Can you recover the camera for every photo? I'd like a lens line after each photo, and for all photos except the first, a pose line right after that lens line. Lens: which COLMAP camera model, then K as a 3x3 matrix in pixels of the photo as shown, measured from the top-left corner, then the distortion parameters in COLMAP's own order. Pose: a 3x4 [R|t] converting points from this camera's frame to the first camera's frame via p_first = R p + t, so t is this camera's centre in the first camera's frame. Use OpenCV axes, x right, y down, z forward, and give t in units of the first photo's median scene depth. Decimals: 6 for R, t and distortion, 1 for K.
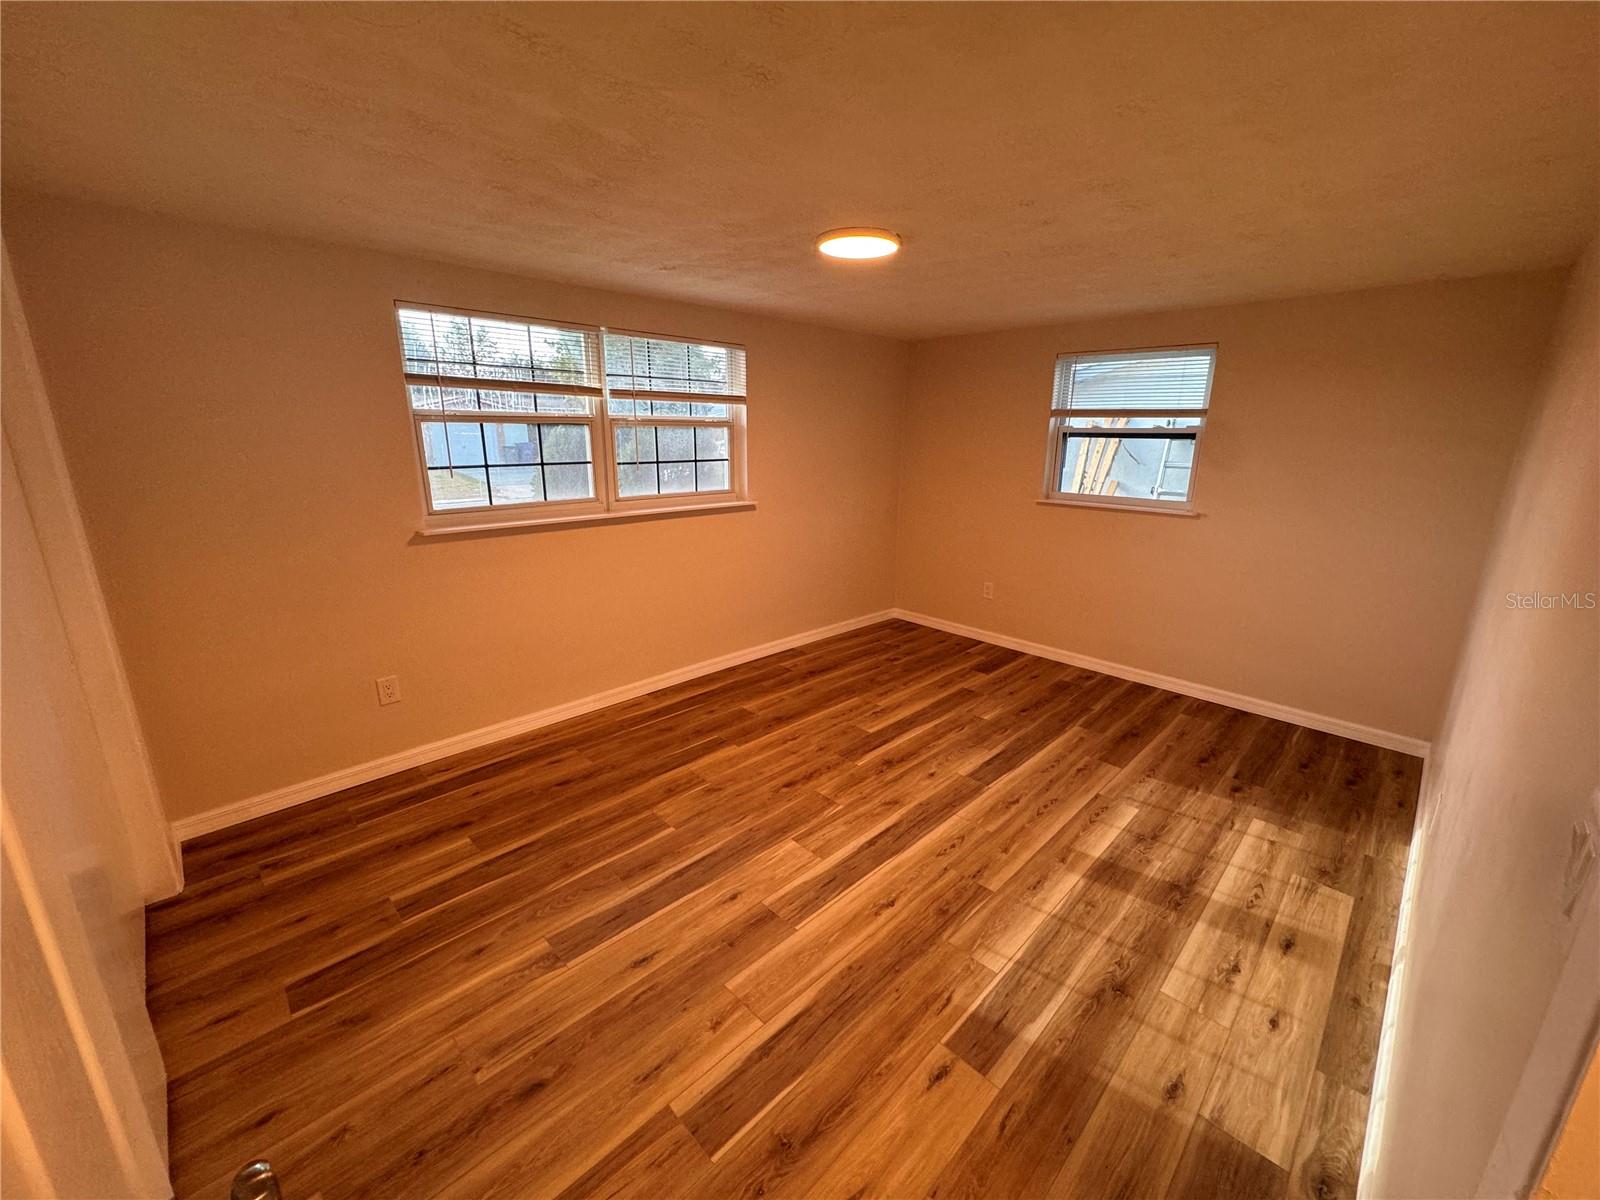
lens RADIAL K [[637.1, 0, 803.9], [0, 637.1, 597.8], [0, 0, 1]] dist [-0.000529, 0.000168]
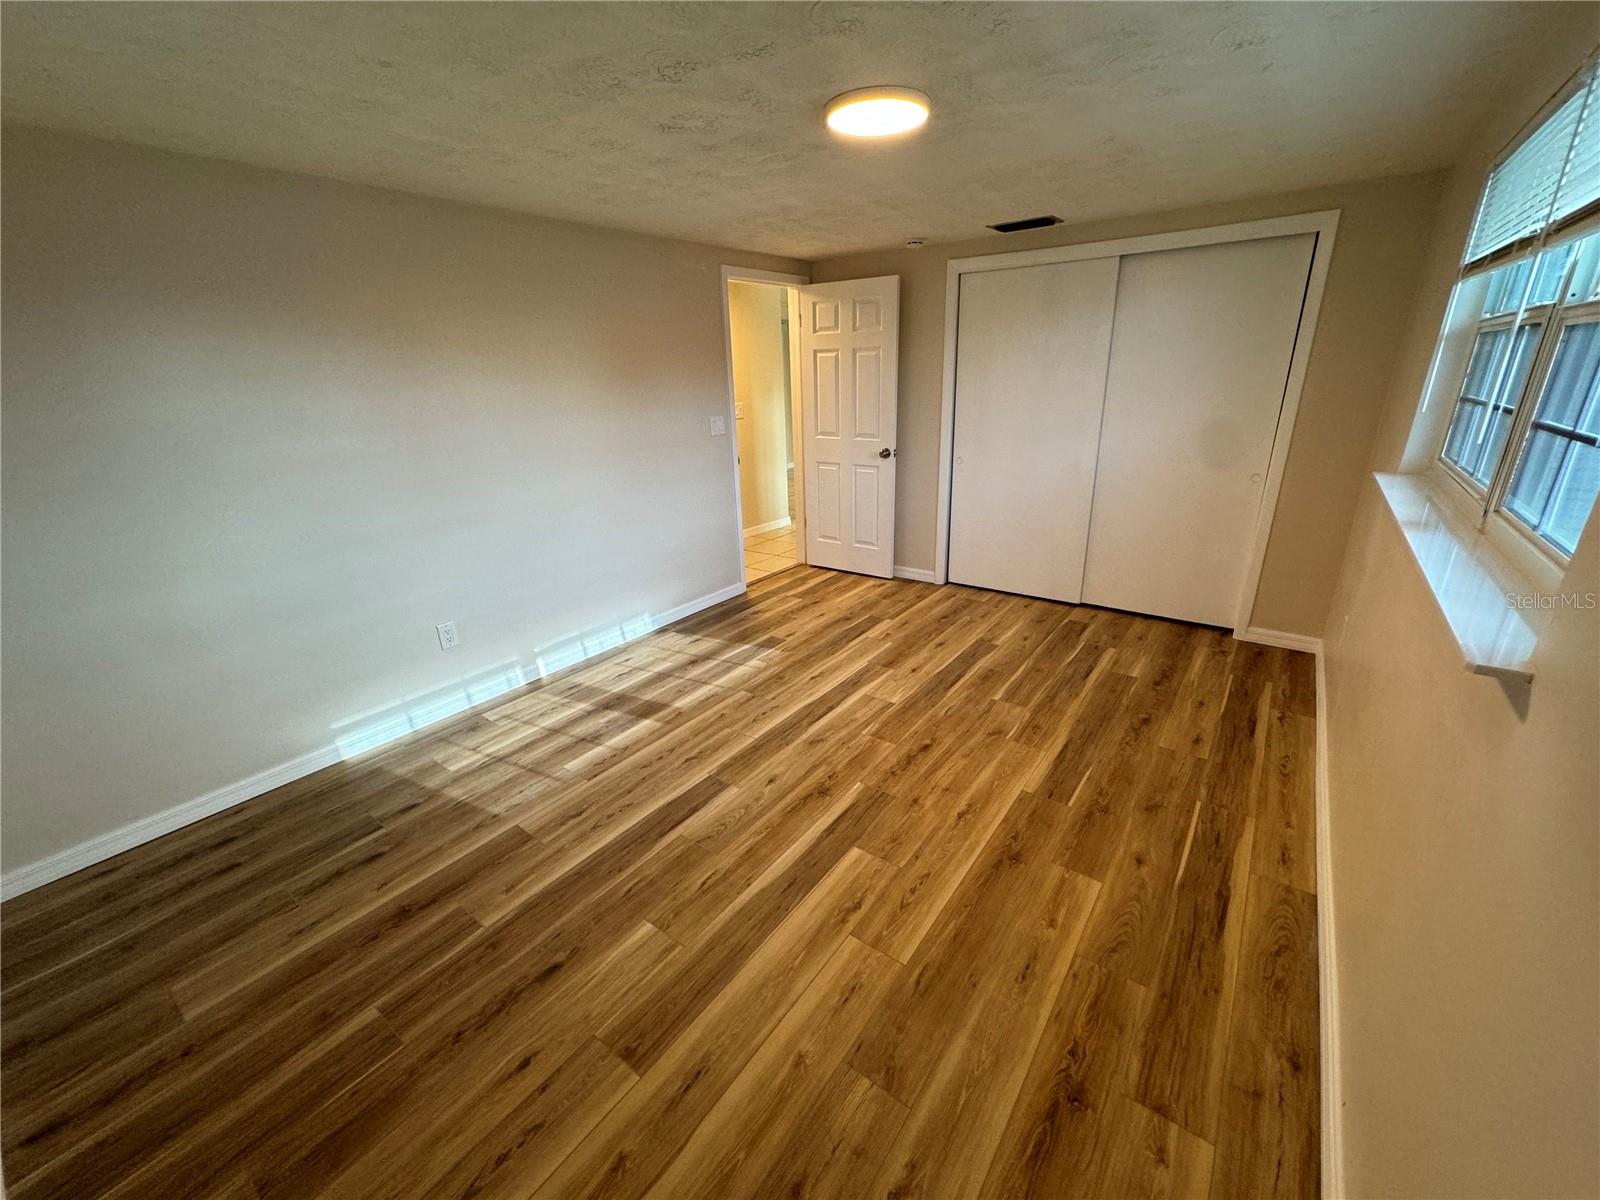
lens RADIAL K [[637.1, 0, 803.9], [0, 637.1, 597.8], [0, 0, 1]] dist [-0.000529, 0.000168]
pose [[-0.989129, 0.065712, -0.131551, 0.278956], [-0.020517, 0.824182, 0.565953, -0.439134], [0.145612, 0.562500, -0.813874, 1.716539]]
